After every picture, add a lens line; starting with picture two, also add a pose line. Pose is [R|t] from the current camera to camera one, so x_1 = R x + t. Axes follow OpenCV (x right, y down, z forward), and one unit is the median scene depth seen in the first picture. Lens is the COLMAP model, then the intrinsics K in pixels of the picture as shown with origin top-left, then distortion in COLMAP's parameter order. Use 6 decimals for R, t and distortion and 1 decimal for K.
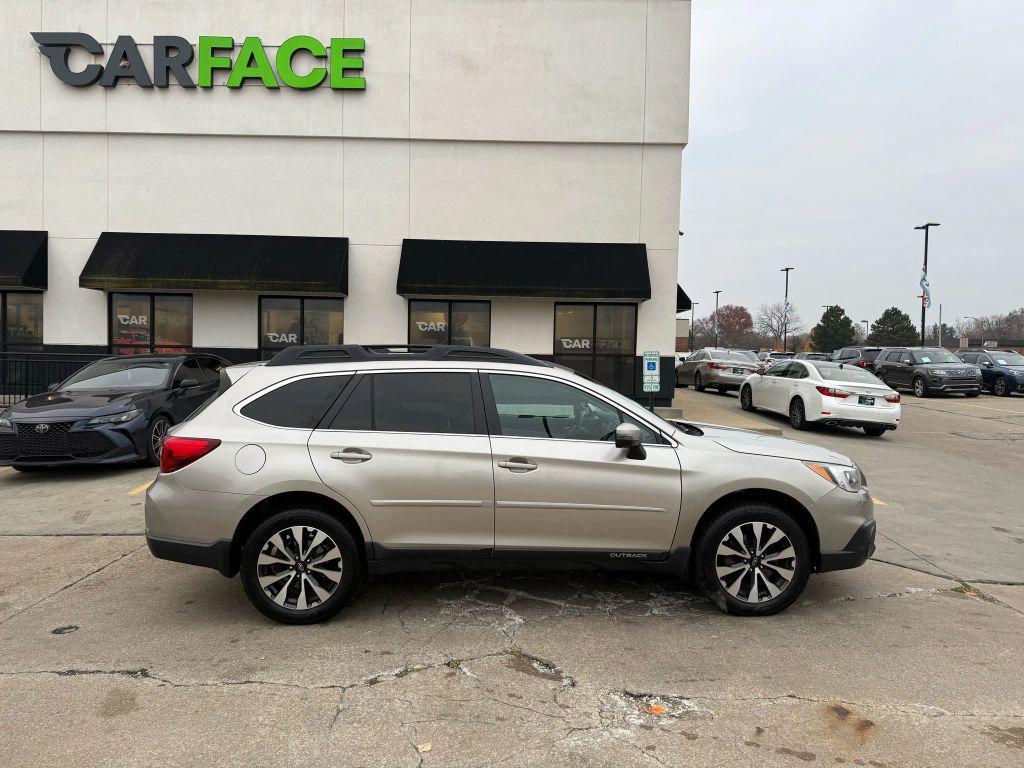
lens RADIAL K [[732.4, 0, 503.7], [0, 732.4, 381.7], [0, 0, 1]] dist [0.022849, -0.039955]
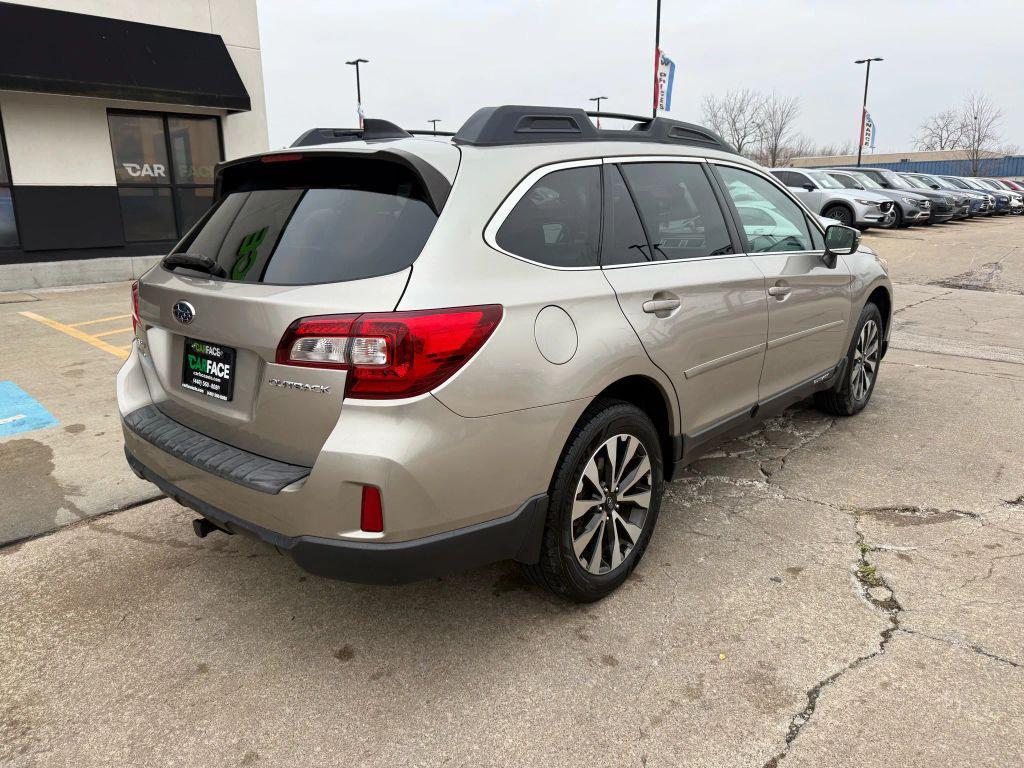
lens RADIAL K [[732.4, 0, 502.6], [0, 732.4, 394.3], [0, 0, 1]] dist [0.022849, -0.039955]
pose [[0.687514, -0.206099, 0.696310, -0.725979], [0.047804, 0.969644, 0.239802, 0.024086], [-0.724596, -0.131581, 0.676496, 0.679569]]
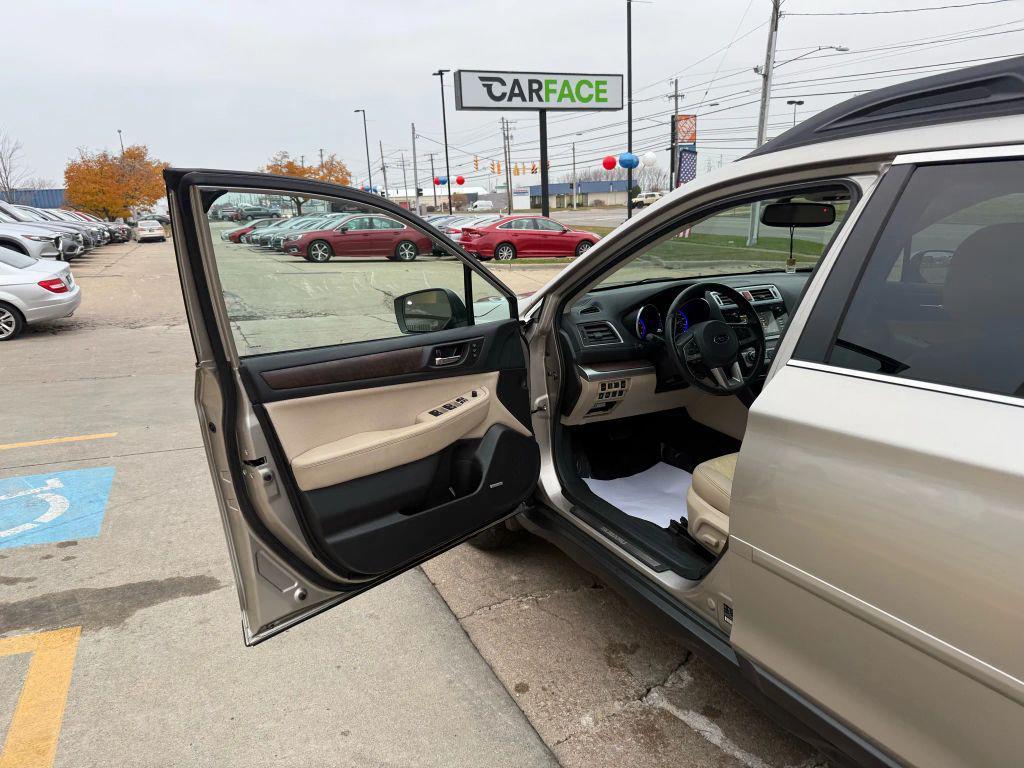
lens RADIAL K [[732.4, 0, 502.7], [0, 732.4, 387.2], [0, 0, 1]] dist [0.022849, -0.039955]
pose [[-0.422367, -0.213130, 0.881012, -0.280154], [0.065757, 0.962198, 0.264294, -0.026973], [-0.904037, 0.169562, -0.392386, 1.647422]]
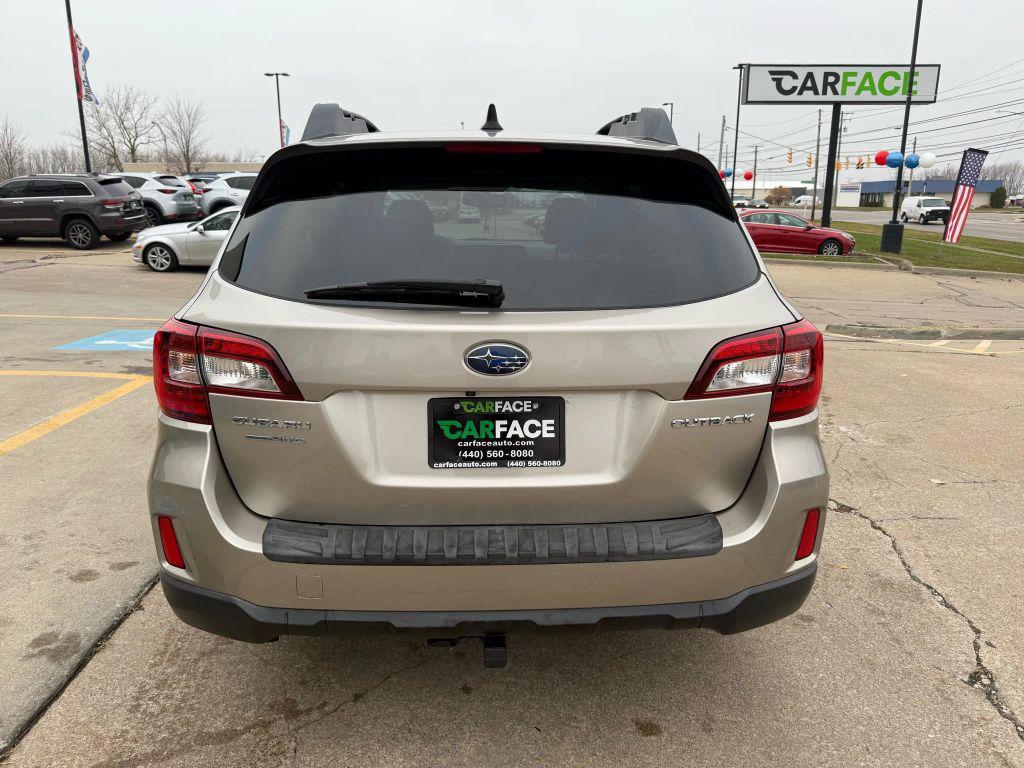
lens RADIAL K [[732.4, 0, 514.8], [0, 732.4, 381.9], [0, 0, 1]] dist [0.022849, -0.039955]
pose [[-0.018622, -0.249823, 0.968112, -0.862889], [0.030182, 0.967698, 0.250297, 0.002074], [-0.999371, 0.033880, -0.010480, 1.184023]]
